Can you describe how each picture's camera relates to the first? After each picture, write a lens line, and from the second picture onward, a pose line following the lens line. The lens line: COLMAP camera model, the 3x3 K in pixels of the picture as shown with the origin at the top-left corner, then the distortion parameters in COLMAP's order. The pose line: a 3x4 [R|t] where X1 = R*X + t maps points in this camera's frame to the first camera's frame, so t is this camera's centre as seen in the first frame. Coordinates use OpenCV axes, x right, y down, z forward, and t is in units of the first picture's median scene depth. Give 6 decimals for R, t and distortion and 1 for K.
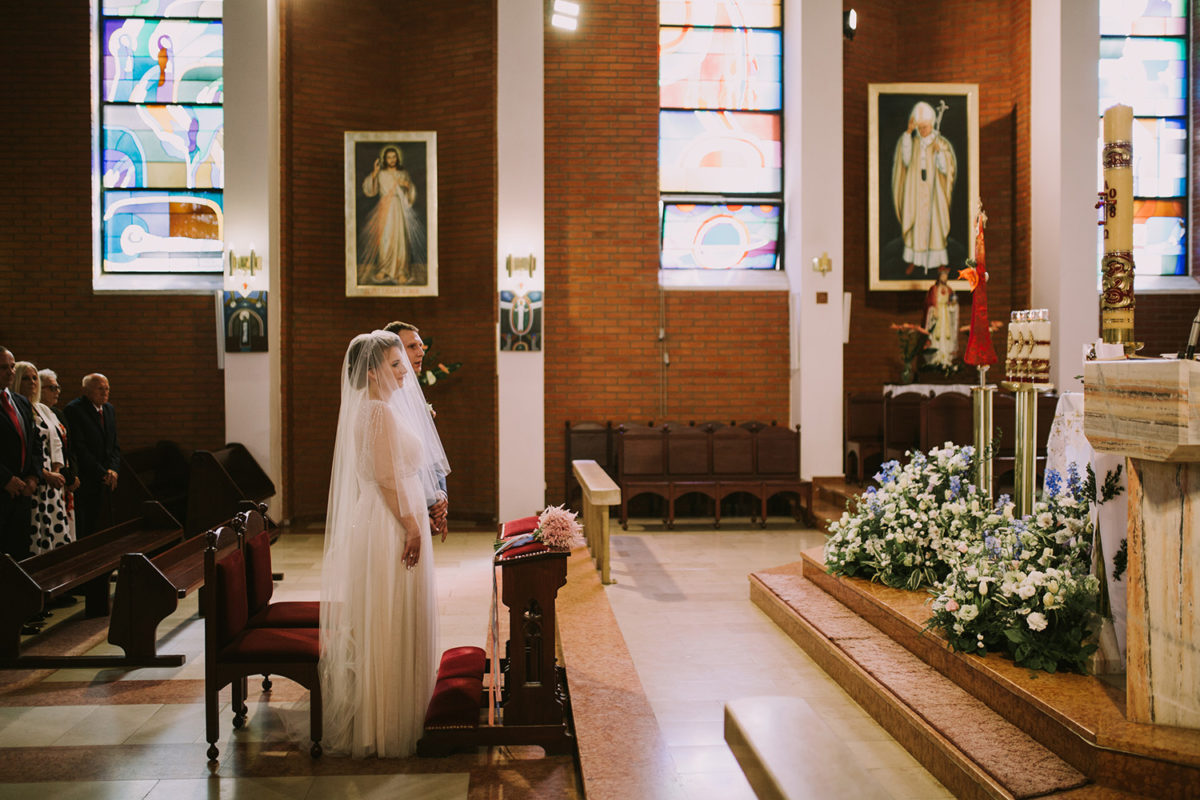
lens RADIAL K [[1151.7, 0, 600.0], [0, 1151.7, 400.0], [0, 0, 1]] dist [-0.058149, 0.072957]
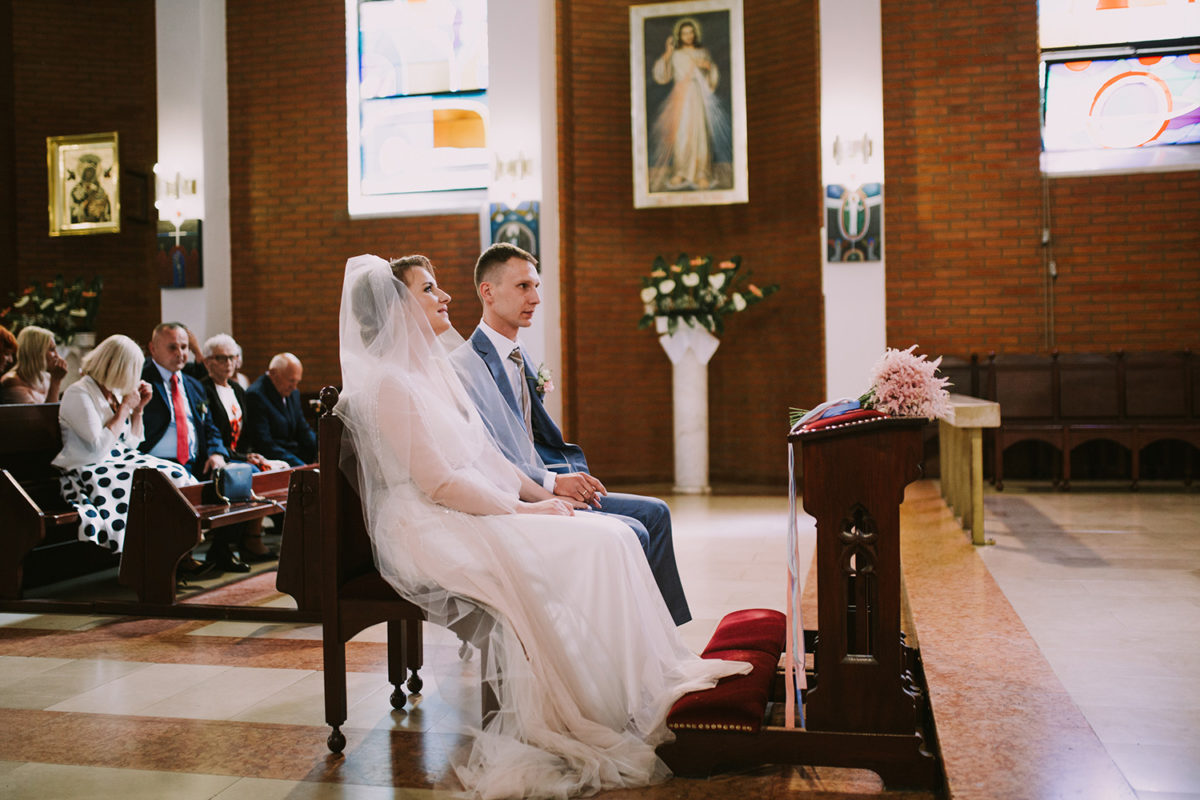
lens RADIAL K [[1215.9, 0, 578.3], [0, 1215.9, 400.6], [0, 0, 1]] dist [-0.069757, 0.098254]
pose [[0.955155, -0.009706, -0.295949, -0.005836], [0.008481, 0.999949, -0.005423, 0.051212], [0.295986, 0.002670, 0.955188, 0.164358]]
